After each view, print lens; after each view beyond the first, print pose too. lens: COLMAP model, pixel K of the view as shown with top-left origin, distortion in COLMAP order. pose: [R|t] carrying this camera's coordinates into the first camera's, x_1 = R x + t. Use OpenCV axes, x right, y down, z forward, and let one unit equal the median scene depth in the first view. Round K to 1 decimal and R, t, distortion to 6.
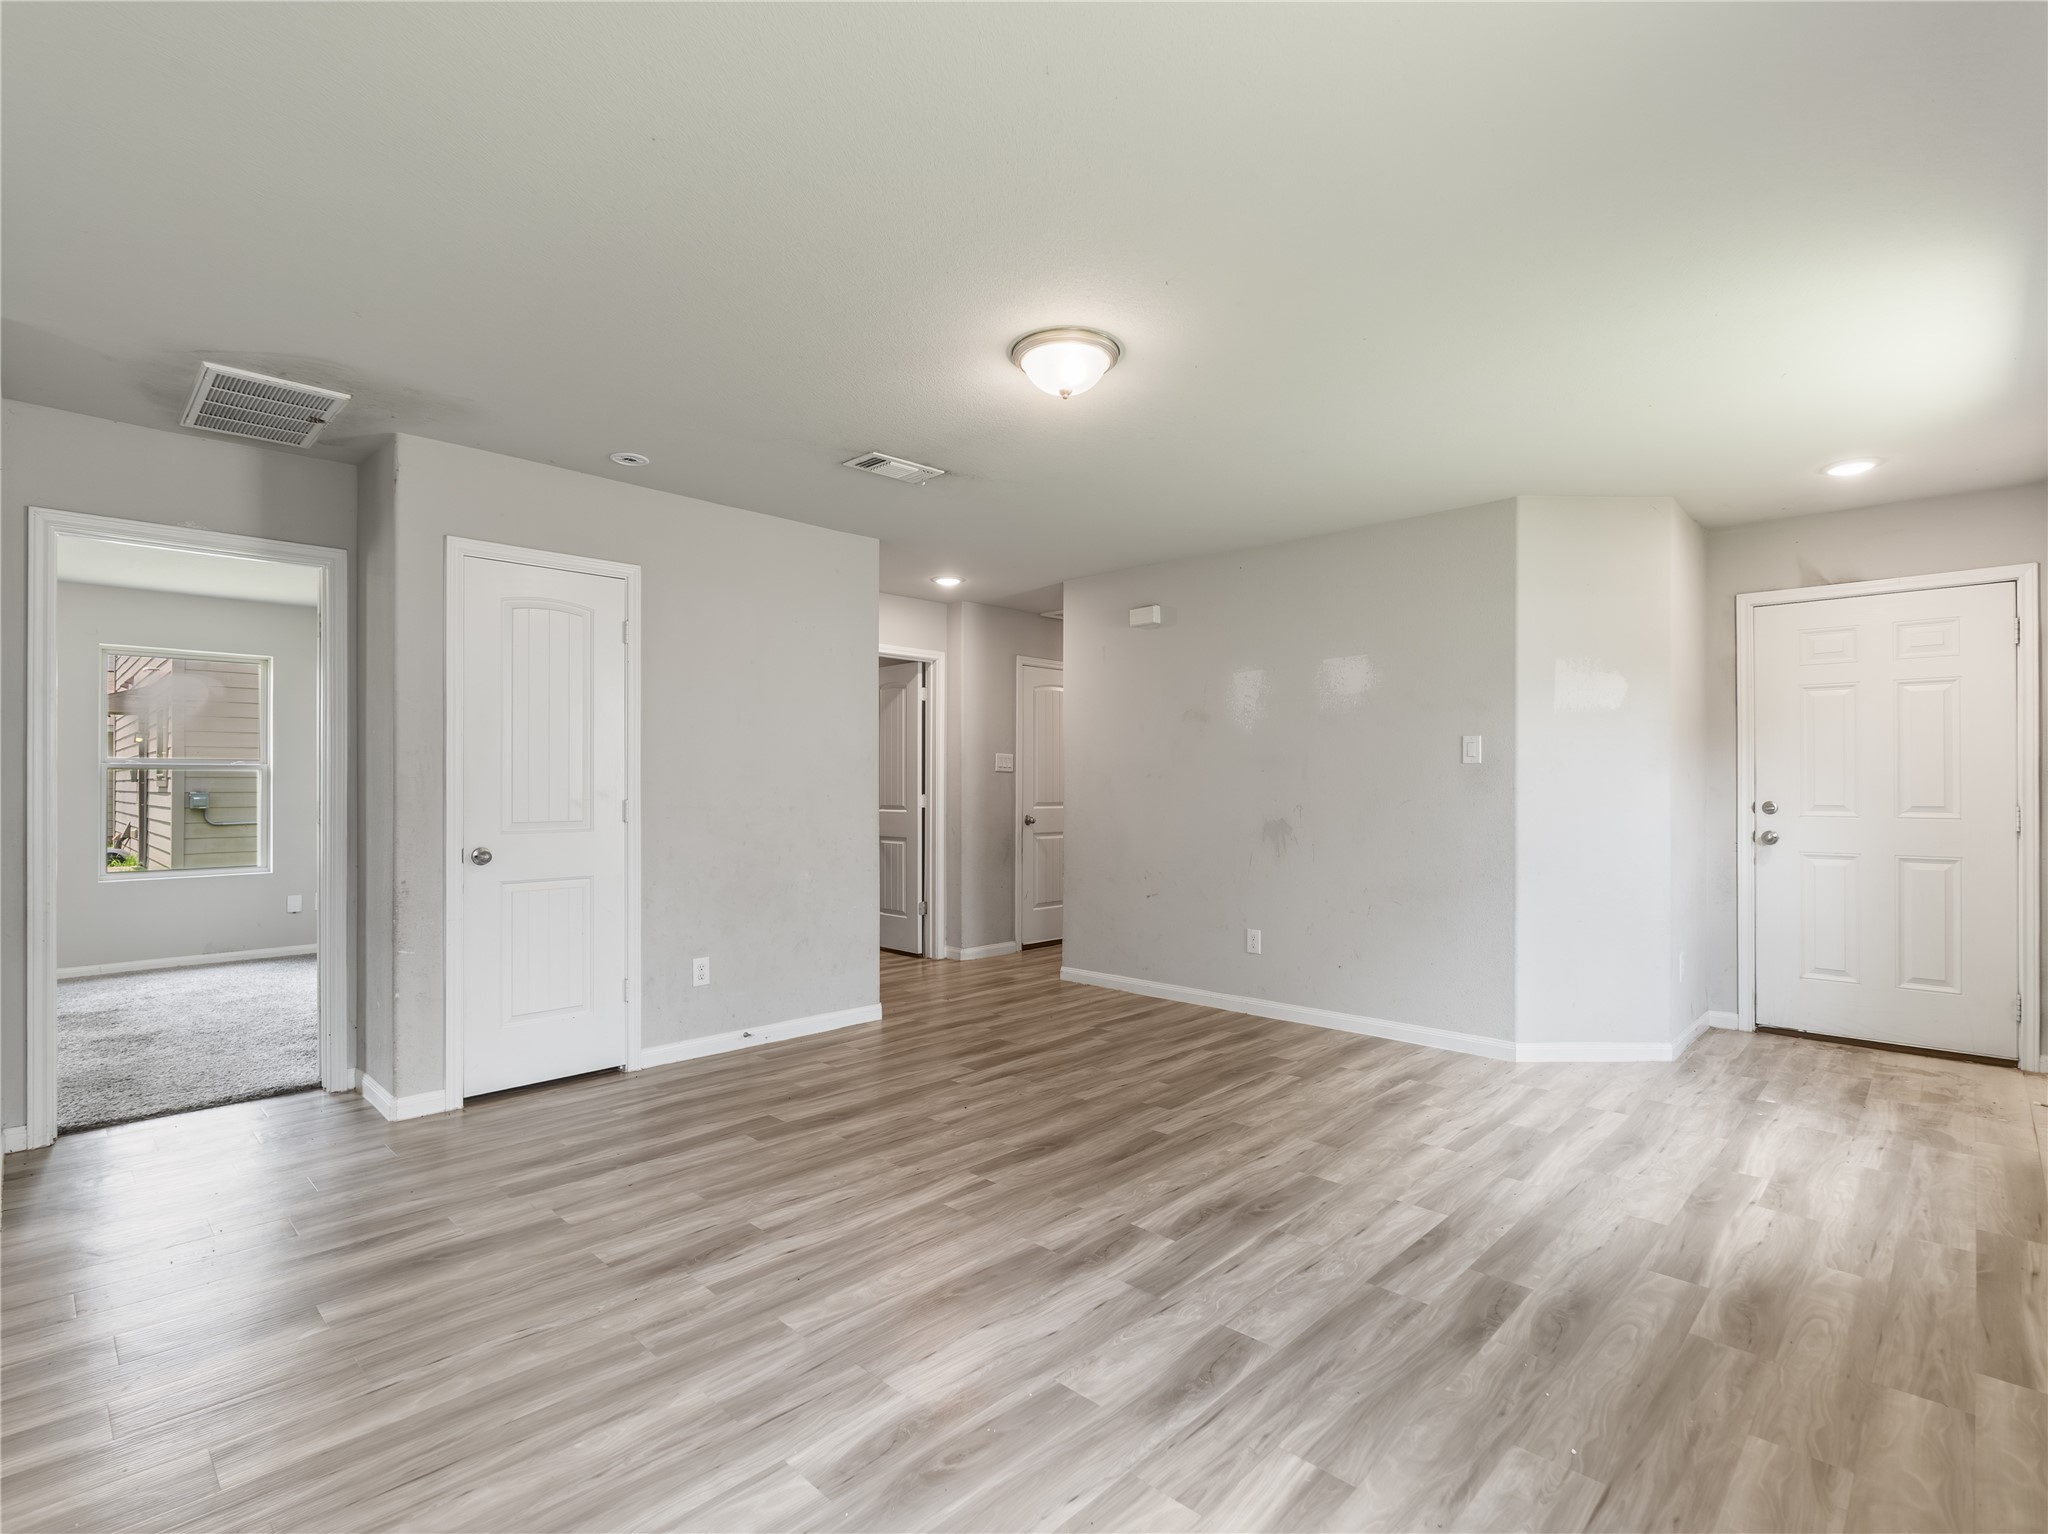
lens RADIAL K [[986.7, 0, 1028.7], [0, 986.7, 778.7], [0, 0, 1]] dist [-0.010171, 0.000702]
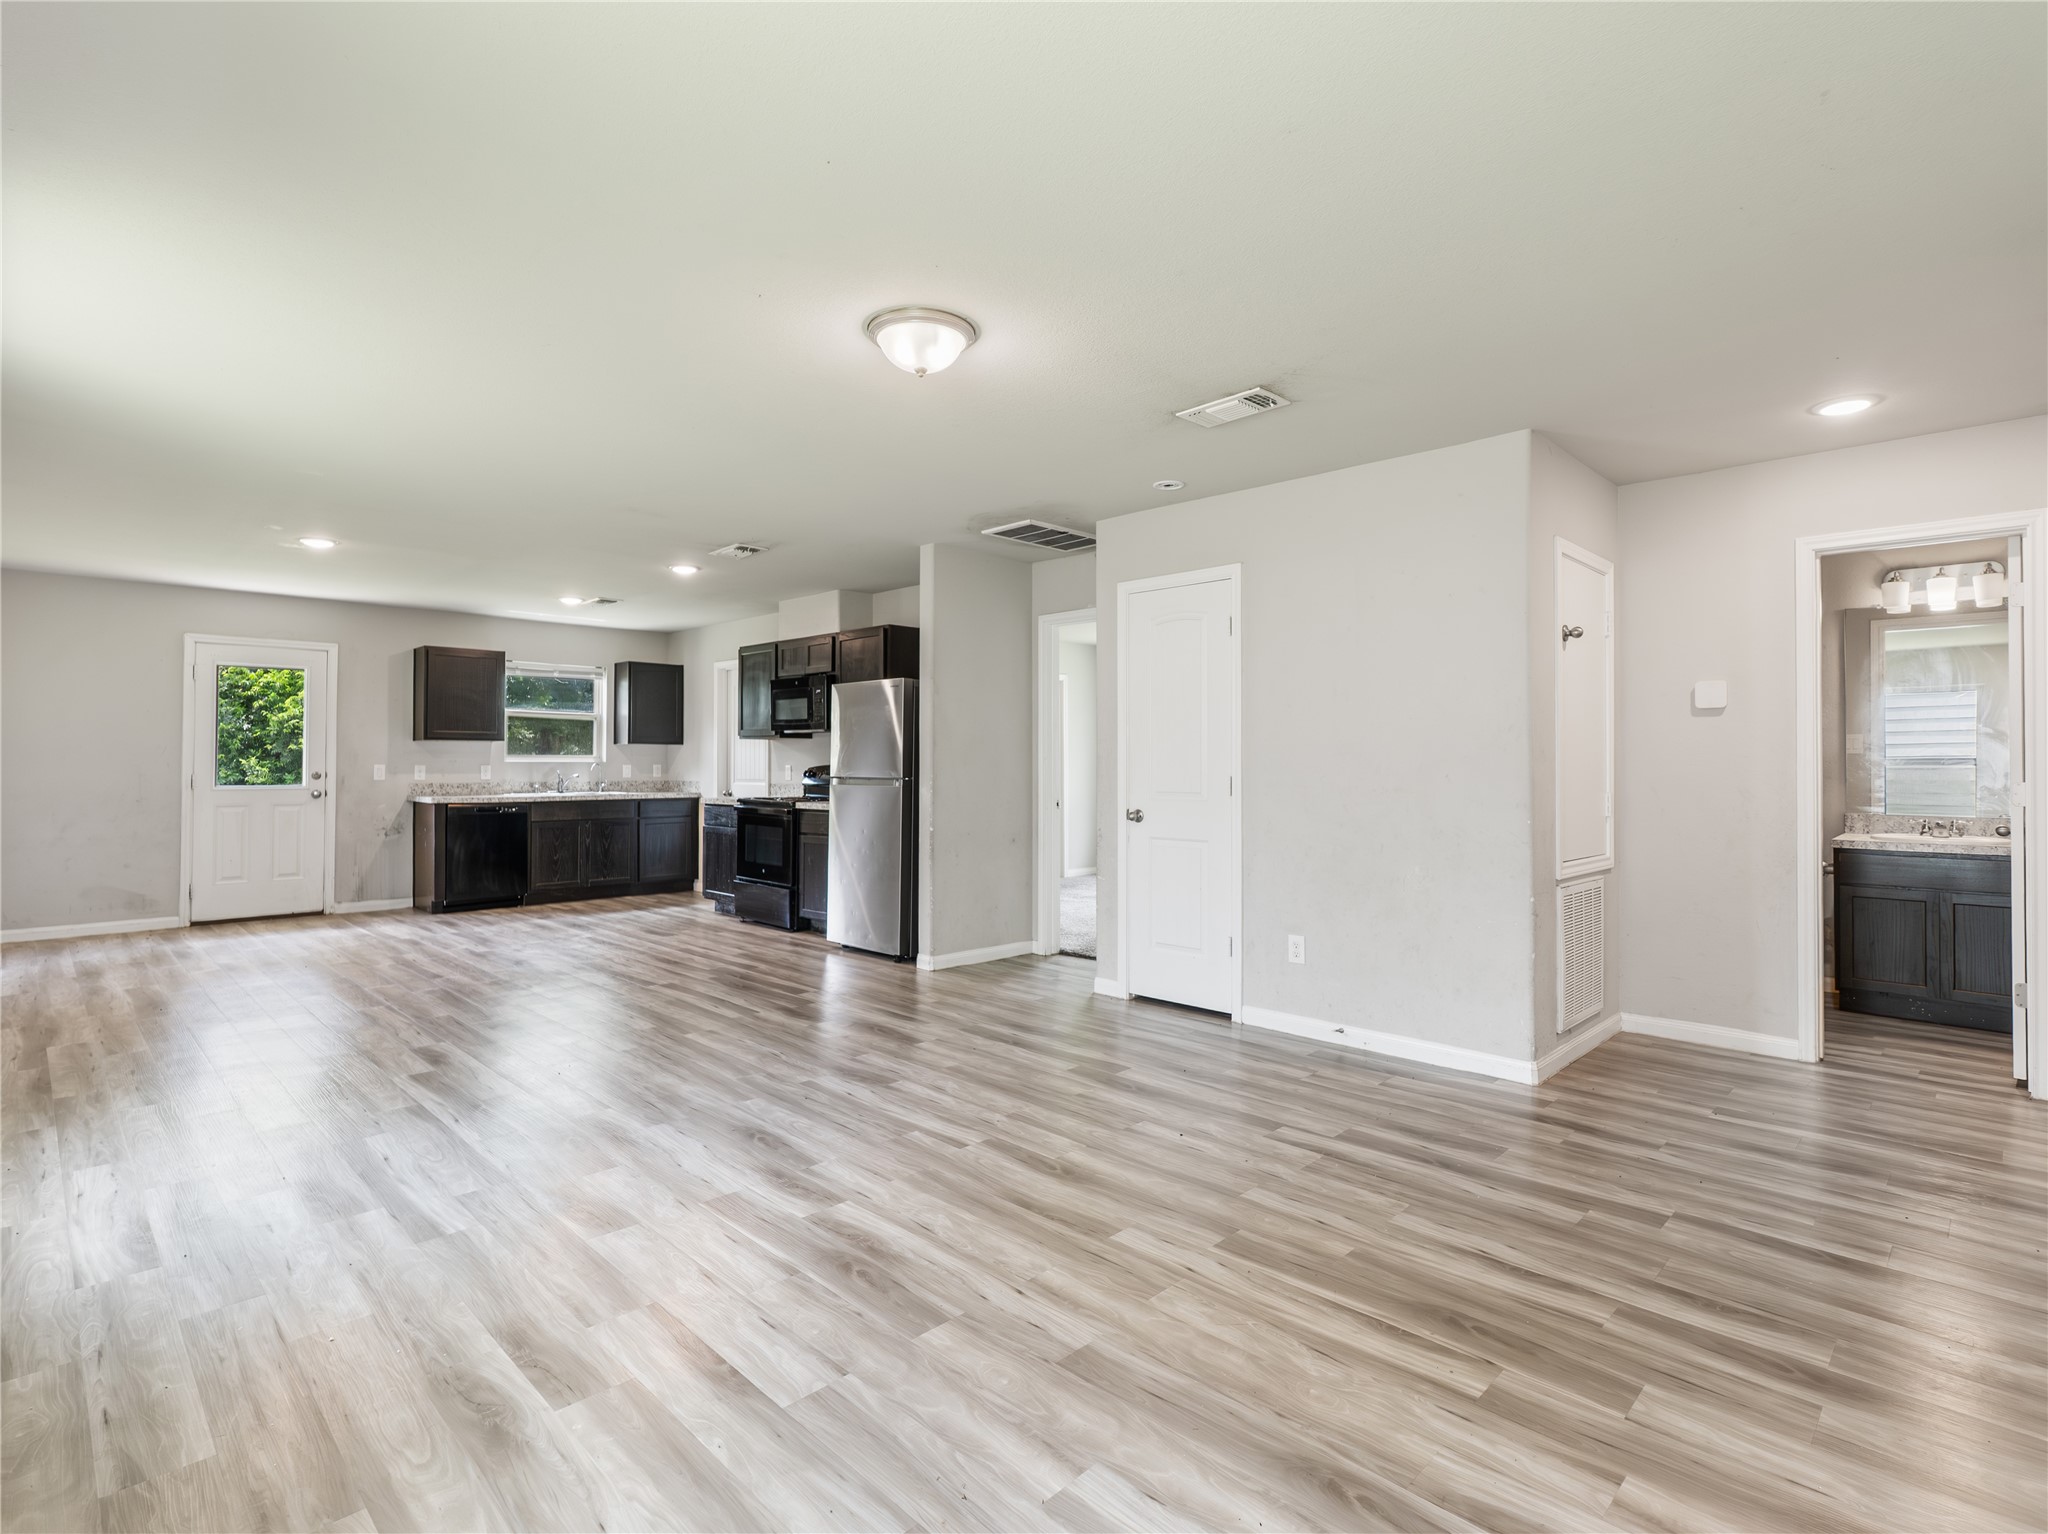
lens RADIAL K [[1013.8, 0, 1027.8], [0, 1013.8, 747.4], [0, 0, 1]] dist [-0.010748, 0.001598]
pose [[-0.011689, -0.015488, -0.999812, 0.837046], [0.004212, 0.999870, -0.015539, 0.006857], [0.999923, -0.004392, -0.011623, 0.883312]]
